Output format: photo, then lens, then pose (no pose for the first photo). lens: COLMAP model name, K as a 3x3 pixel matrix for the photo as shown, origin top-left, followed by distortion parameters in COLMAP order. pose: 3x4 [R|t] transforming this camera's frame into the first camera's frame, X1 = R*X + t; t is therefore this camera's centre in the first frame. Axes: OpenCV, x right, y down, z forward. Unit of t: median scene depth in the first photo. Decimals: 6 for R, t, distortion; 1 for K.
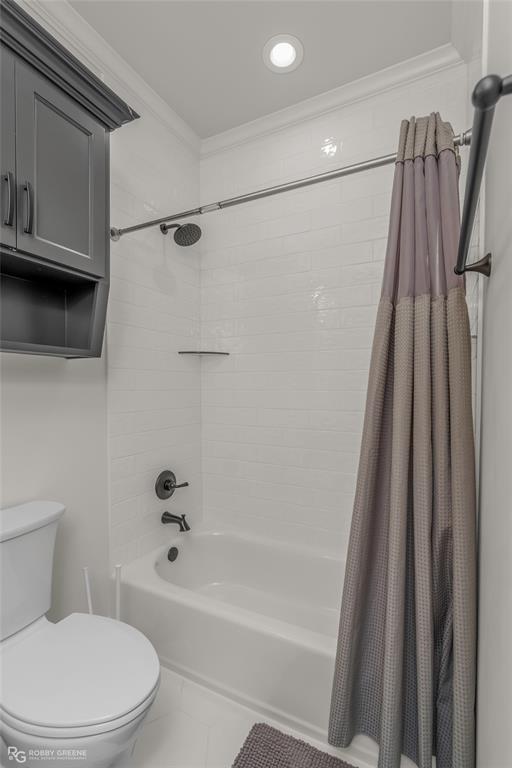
lens RADIAL K [[353.9, 0, 255.5], [0, 353.9, 386.8], [0, 0, 1]] dist [-0.003454, 0.001079]
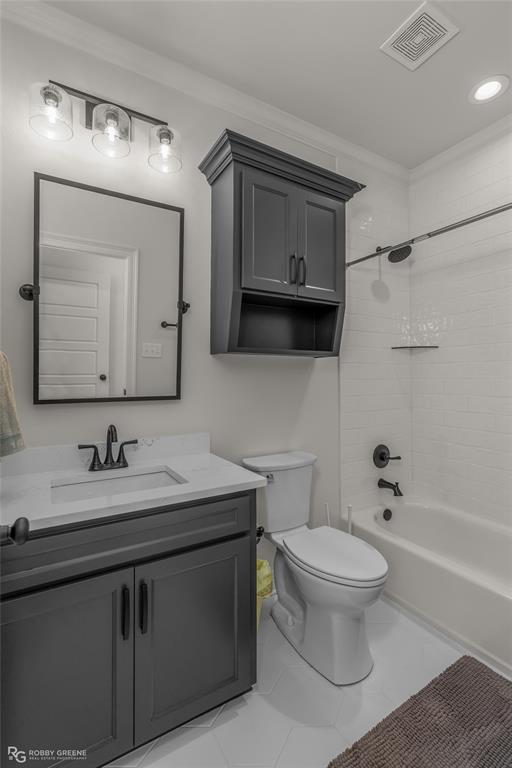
lens RADIAL K [[353.9, 0, 253.3], [0, 353.9, 378.0], [0, 0, 1]] dist [-0.003454, 0.001079]
pose [[0.848939, -0.007516, -0.528438, 0.024594], [0.008471, 0.999964, -0.000615, 0.002858], [0.528424, -0.003954, 0.848972, -0.336012]]
